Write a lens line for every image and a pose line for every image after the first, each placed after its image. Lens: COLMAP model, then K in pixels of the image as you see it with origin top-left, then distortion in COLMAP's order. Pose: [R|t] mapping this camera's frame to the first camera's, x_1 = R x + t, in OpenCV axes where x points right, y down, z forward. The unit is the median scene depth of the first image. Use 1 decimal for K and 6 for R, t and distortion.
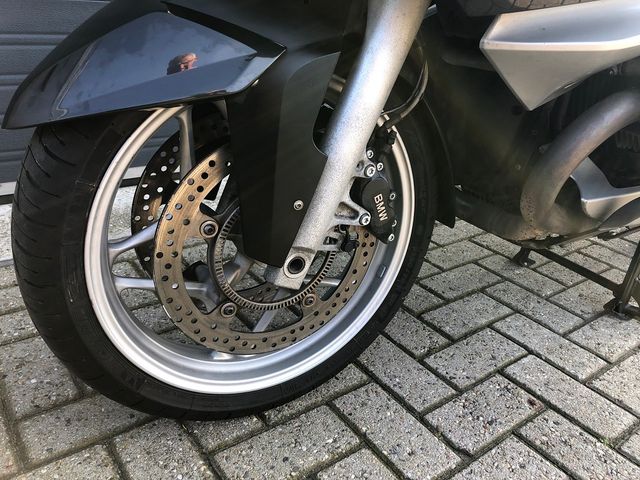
lens RADIAL K [[529.1, 0, 320.0], [0, 529.1, 240.0], [0, 0, 1]] dist [0.005441, 0.006121]
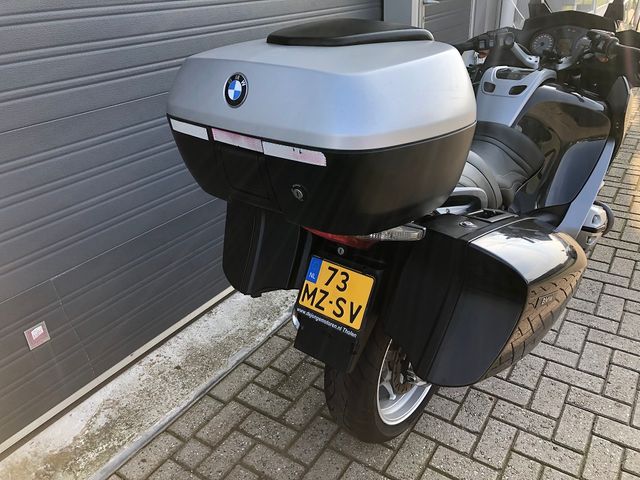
lens RADIAL K [[518.5, 0, 320.0], [0, 518.5, 240.0], [0, 0, 1]] dist [0.010712, 0.008285]
pose [[0.935432, -0.239015, 0.260458, -0.703992], [0.225936, 0.970892, 0.079512, -0.699910], [-0.271881, -0.015531, 0.962205, -0.922645]]
